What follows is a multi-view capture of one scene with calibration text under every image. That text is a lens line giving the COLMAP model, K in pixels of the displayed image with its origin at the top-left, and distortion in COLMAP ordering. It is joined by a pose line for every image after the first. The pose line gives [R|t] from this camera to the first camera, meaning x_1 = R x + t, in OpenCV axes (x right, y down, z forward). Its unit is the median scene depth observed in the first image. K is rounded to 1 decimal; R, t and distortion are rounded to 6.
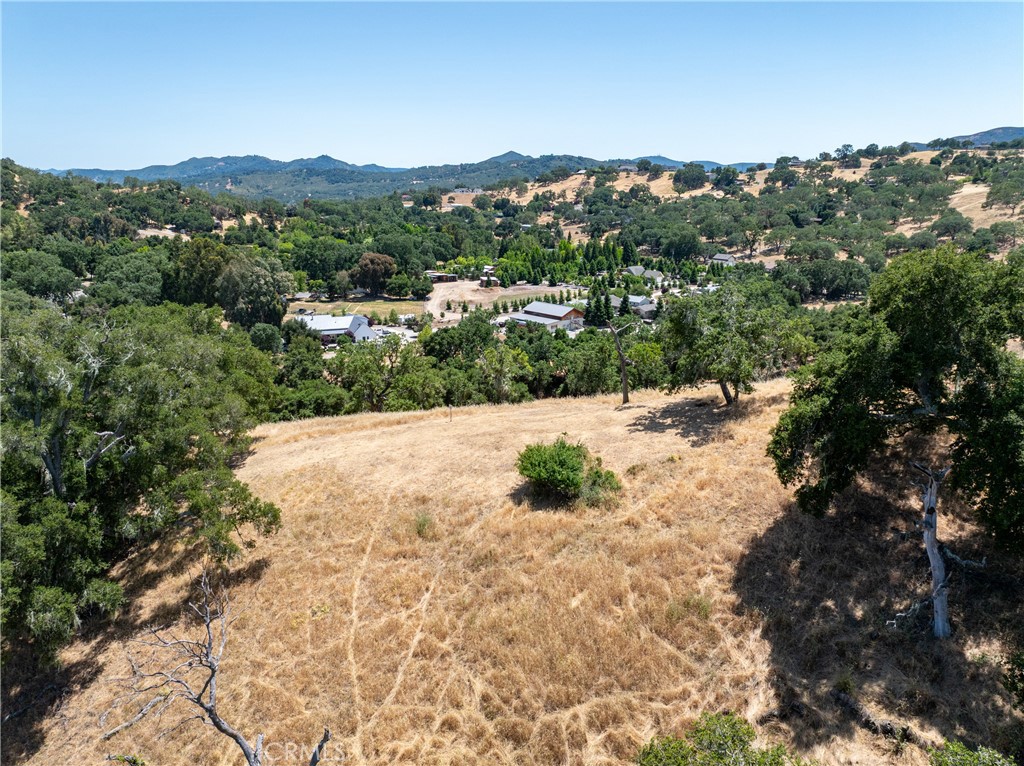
lens RADIAL K [[732.7, 0, 510.4], [0, 732.7, 380.6], [0, 0, 1]] dist [-0.034431, 0.007432]
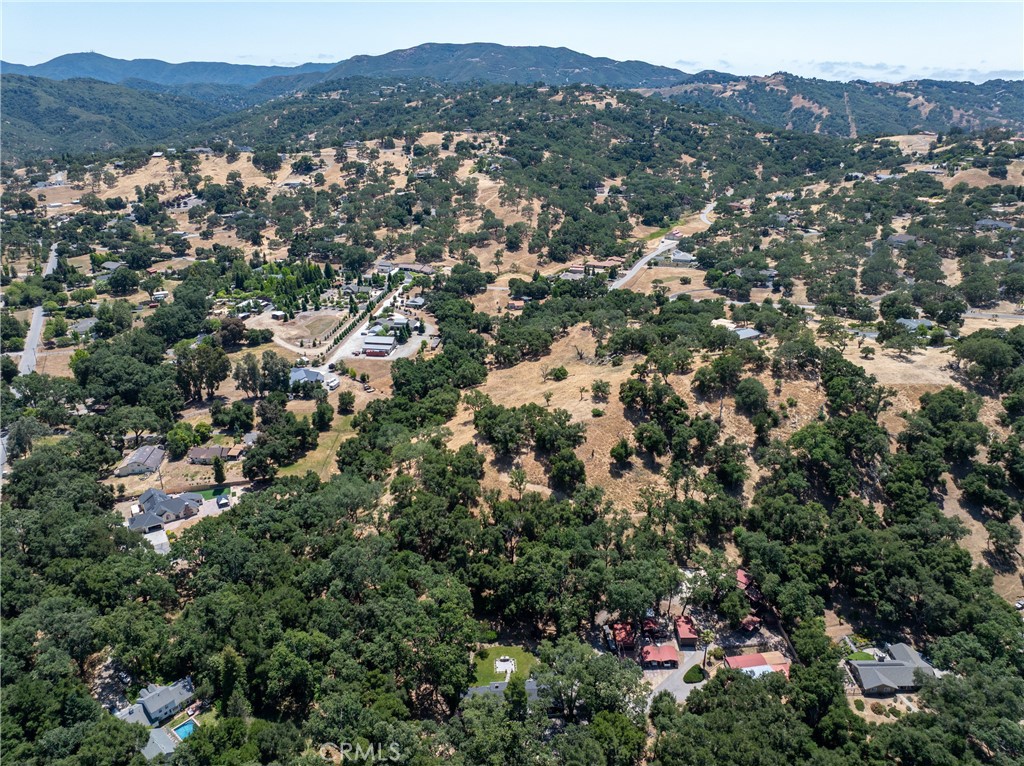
lens RADIAL K [[732.7, 0, 509.2], [0, 732.7, 383.1], [0, 0, 1]] dist [-0.034431, 0.007432]
pose [[0.763222, -0.266275, 0.588719, -0.301969], [0.174846, 0.962255, 0.208551, -0.115133], [-0.622030, -0.056236, 0.780972, -0.262688]]
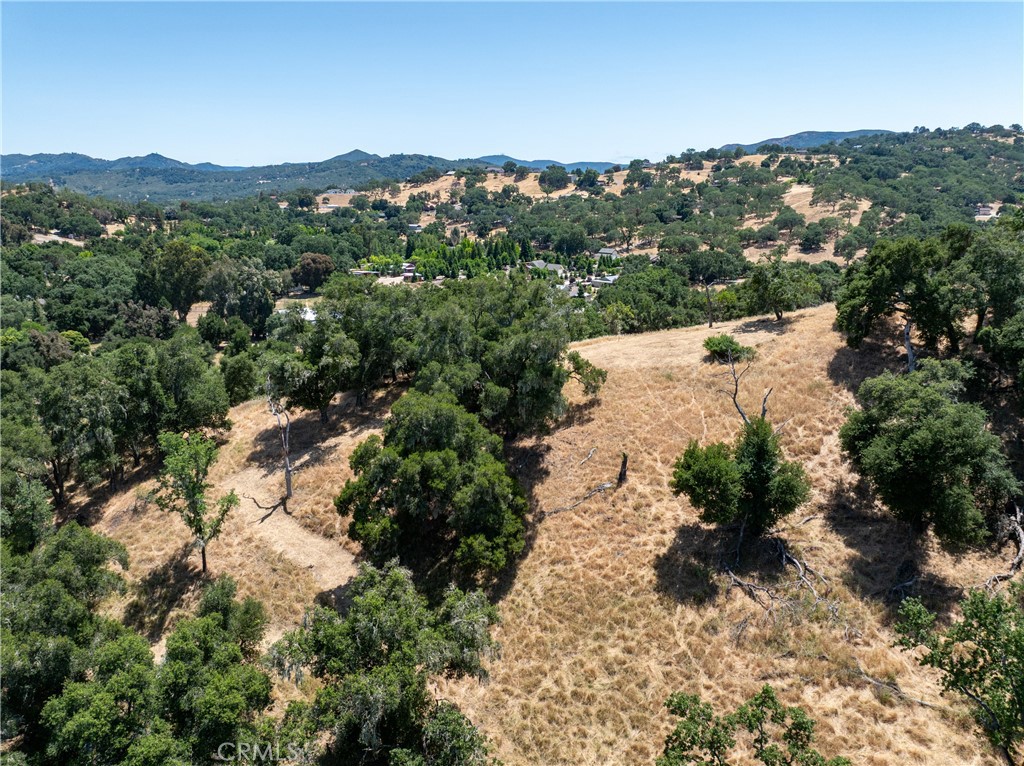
lens RADIAL K [[732.7, 0, 514.0], [0, 732.7, 388.0], [0, 0, 1]] dist [-0.034431, 0.007432]
pose [[0.977573, -0.056892, 0.202767, -0.055101], [0.054517, 0.998363, 0.017284, 0.009897], [-0.203419, -0.005842, 0.979074, -0.052663]]
